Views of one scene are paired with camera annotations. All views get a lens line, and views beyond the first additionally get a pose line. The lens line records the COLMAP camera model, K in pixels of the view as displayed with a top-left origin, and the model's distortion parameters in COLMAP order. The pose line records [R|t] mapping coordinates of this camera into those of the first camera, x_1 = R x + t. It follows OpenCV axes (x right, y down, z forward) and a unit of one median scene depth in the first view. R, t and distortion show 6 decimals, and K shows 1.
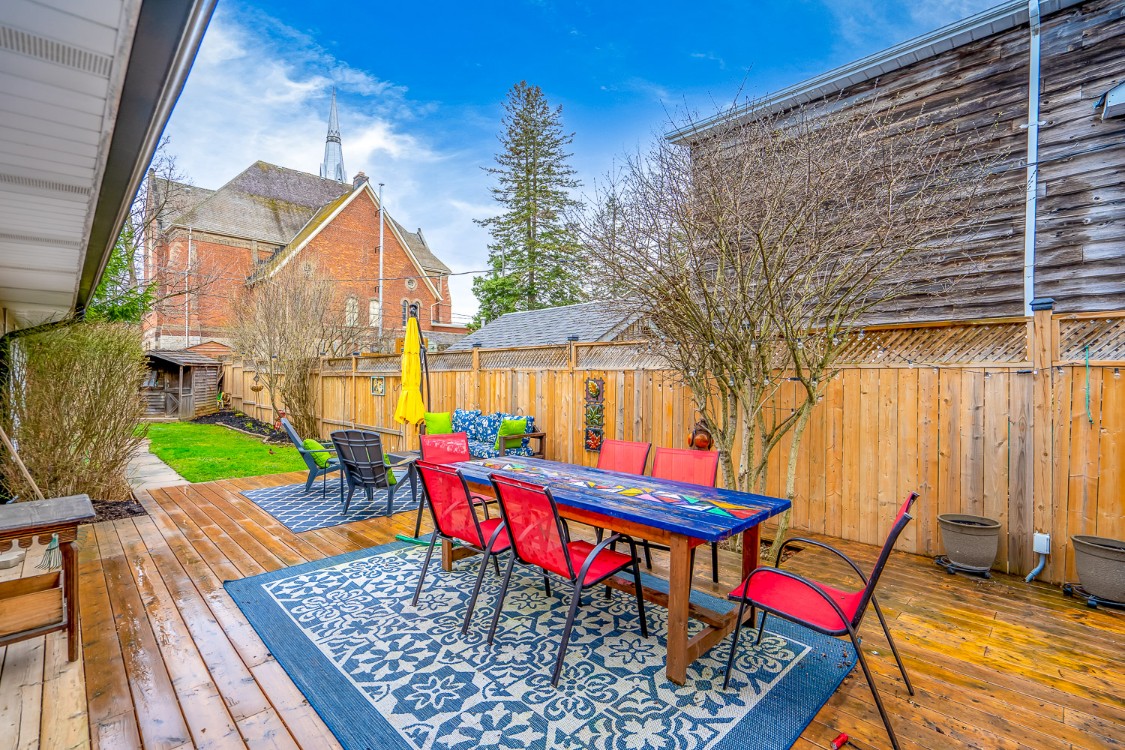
lens RADIAL K [[518.4, 0, 564.0], [0, 518.4, 378.9], [0, 0, 1]] dist [0.000017, 0.000219]
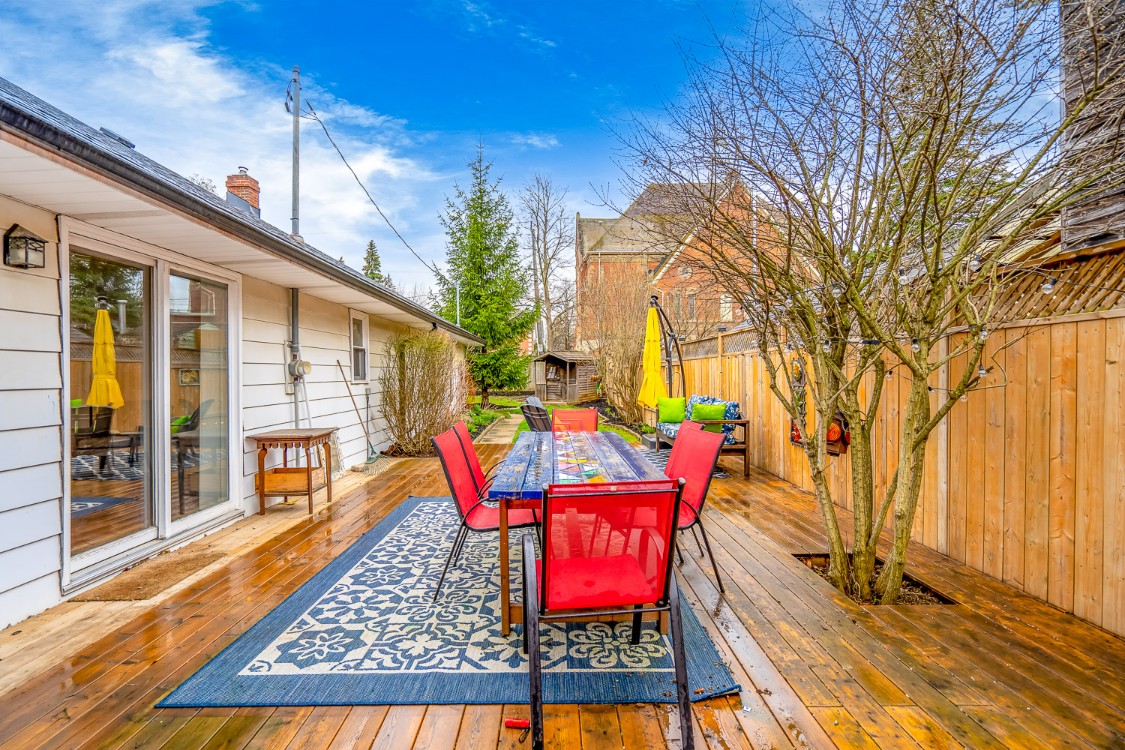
lens RADIAL K [[518.4, 0, 543.1], [0, 518.4, 378.5], [0, 0, 1]] dist [0.000017, 0.000219]
pose [[0.698367, -0.004587, -0.715725, 0.924580], [0.010205, 0.999942, 0.003549, 0.061045], [0.715667, -0.009783, 0.698373, 0.296225]]
